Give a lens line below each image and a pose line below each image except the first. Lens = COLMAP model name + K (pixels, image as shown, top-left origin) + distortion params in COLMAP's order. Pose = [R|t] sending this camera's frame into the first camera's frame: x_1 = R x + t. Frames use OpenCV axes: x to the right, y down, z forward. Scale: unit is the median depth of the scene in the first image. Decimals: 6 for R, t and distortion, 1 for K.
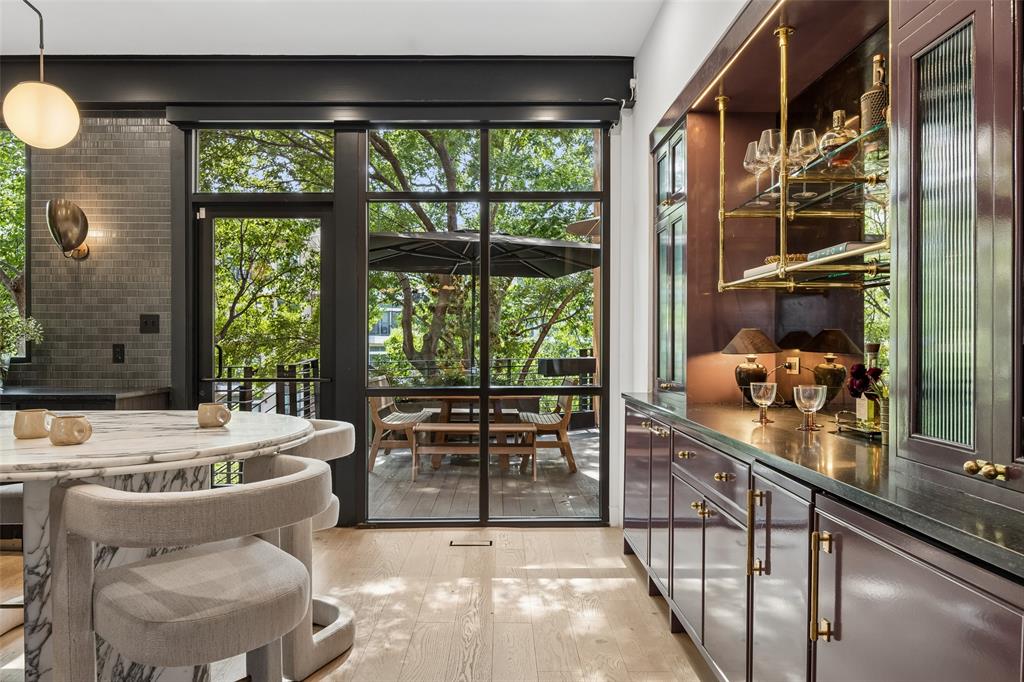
lens RADIAL K [[695.5, 0, 513.3], [0, 695.5, 344.6], [0, 0, 1]] dist [-0.000461, -0.000074]
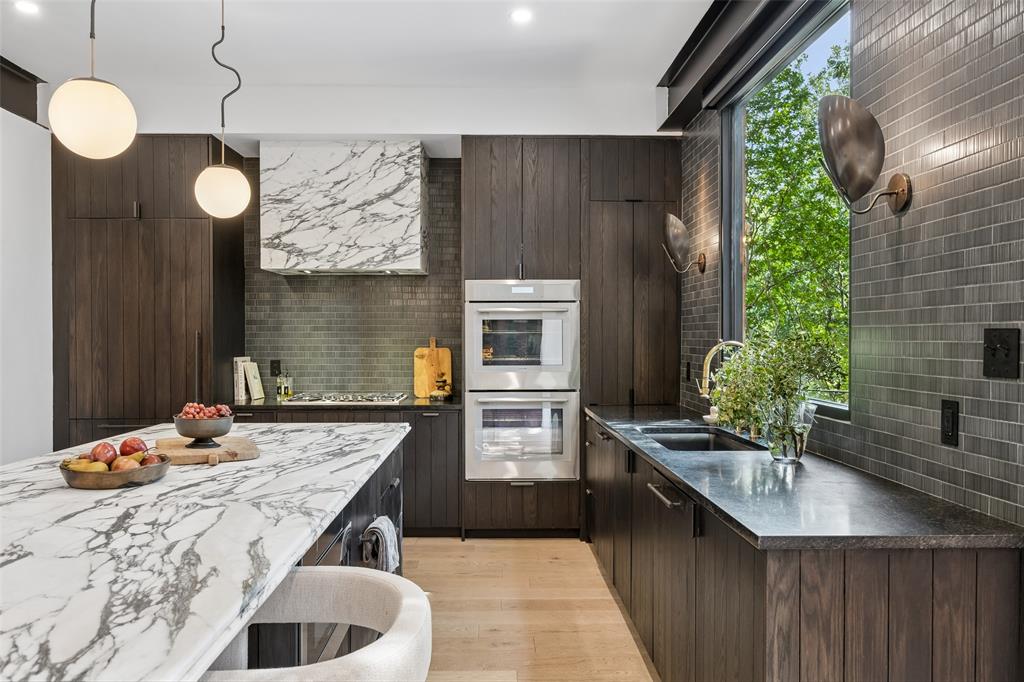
lens RADIAL K [[751.1, 0, 504.3], [0, 751.1, 348.4], [0, 0, 1]] dist [-0.005503, 0.006994]
pose [[0.004072, 0.015432, -0.999873, -0.120364], [-0.005007, 0.999869, 0.015412, -0.037548], [0.999979, 0.004944, 0.004149, 0.733610]]
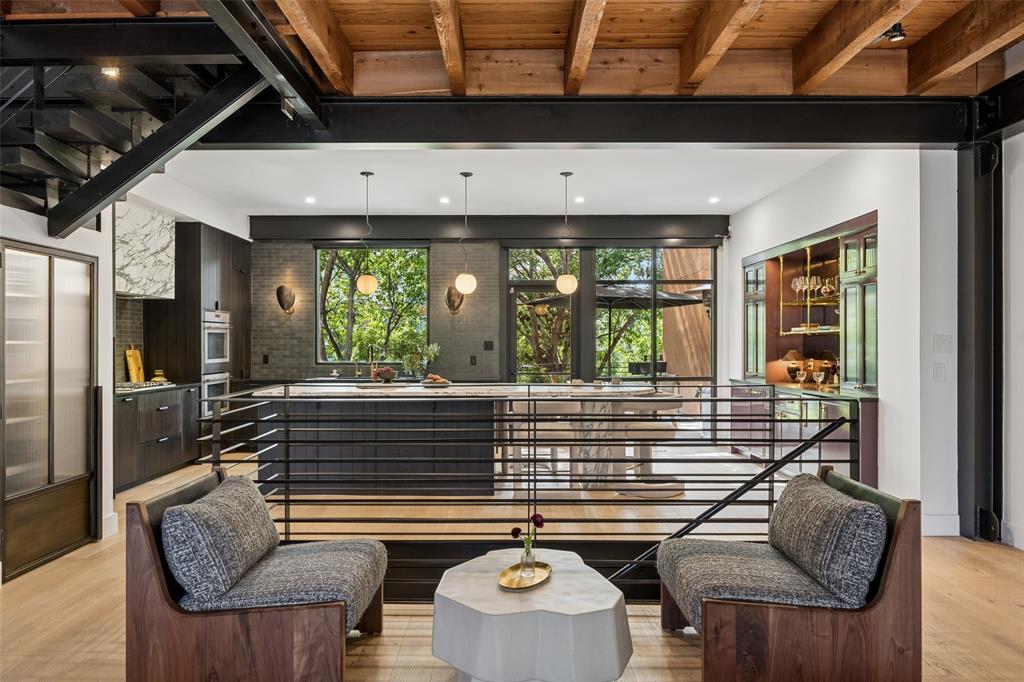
lens RADIAL K [[695.5, 0, 521.8], [0, 695.5, 338.7], [0, 0, 1]] dist [-0.000461, -0.000074]
pose [[0.999950, -0.000591, 0.009990, -0.449520], [0.000724, 0.999911, -0.013312, -0.023162], [-0.009982, 0.013318, 0.999861, -1.011442]]
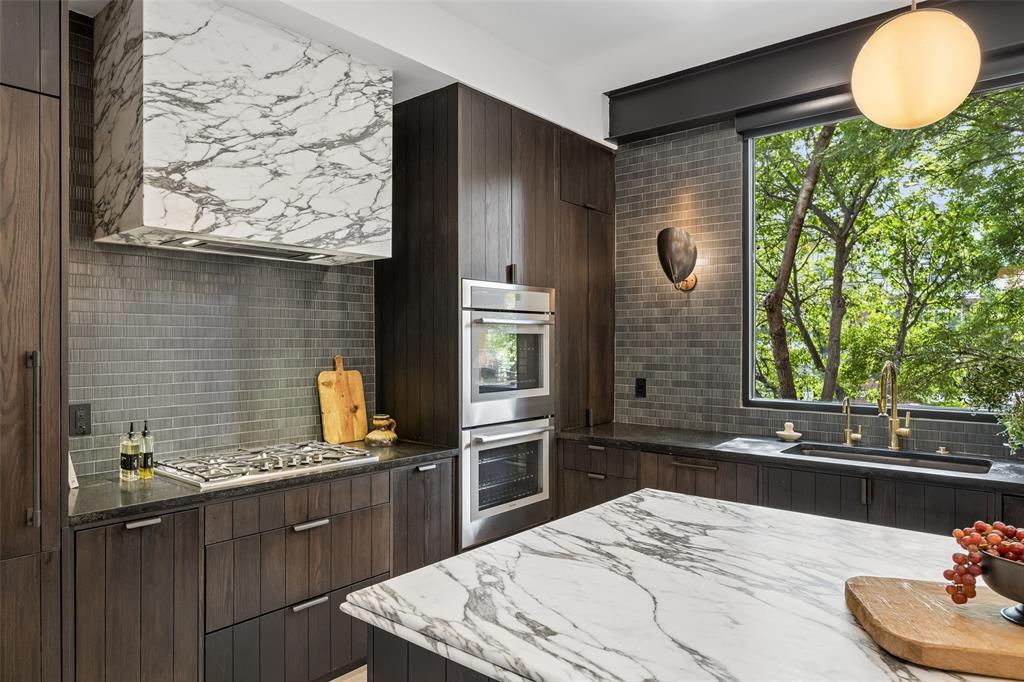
lens RADIAL K [[656.0, 0, 498.0], [0, 656.0, 344.6], [0, 0, 1]] dist [-0.006466, 0.006021]
pose [[0.755832, 0.002679, -0.654760, -0.719920], [-0.004708, 0.999988, -0.001343, -0.048806], [0.654748, 0.004098, 0.755836, 0.177414]]
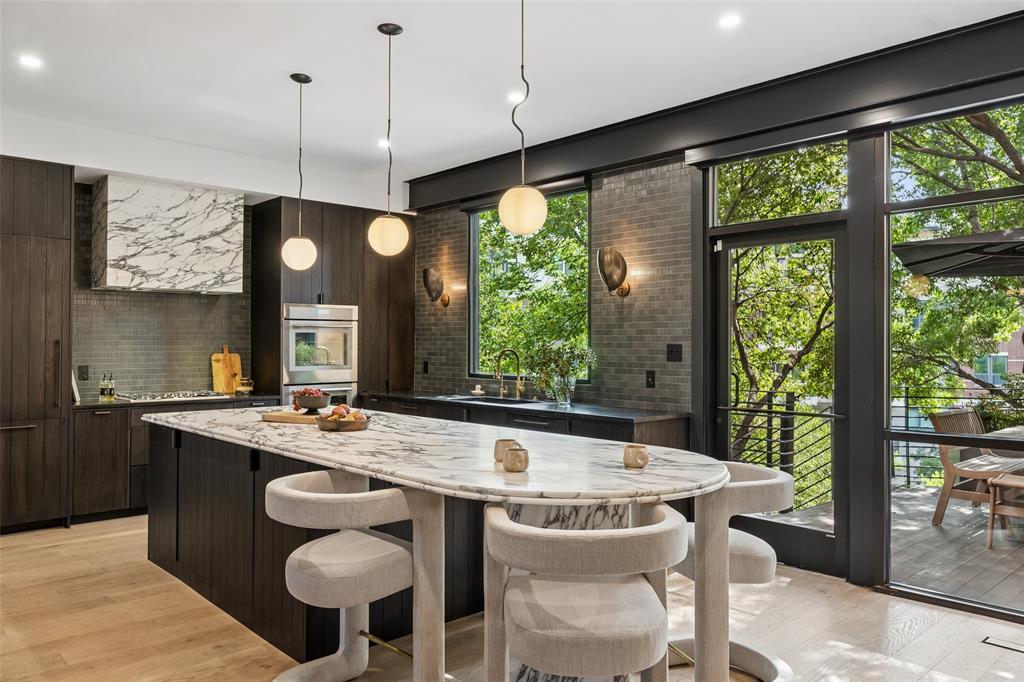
lens RADIAL K [[751.1, 0, 502.1], [0, 751.1, 331.8], [0, 0, 1]] dist [-0.005503, 0.006994]
pose [[0.667527, -0.009067, -0.744530, 0.168581], [-0.007546, 0.999792, -0.018941, -0.038711], [0.744547, 0.018262, 0.667320, 0.021235]]
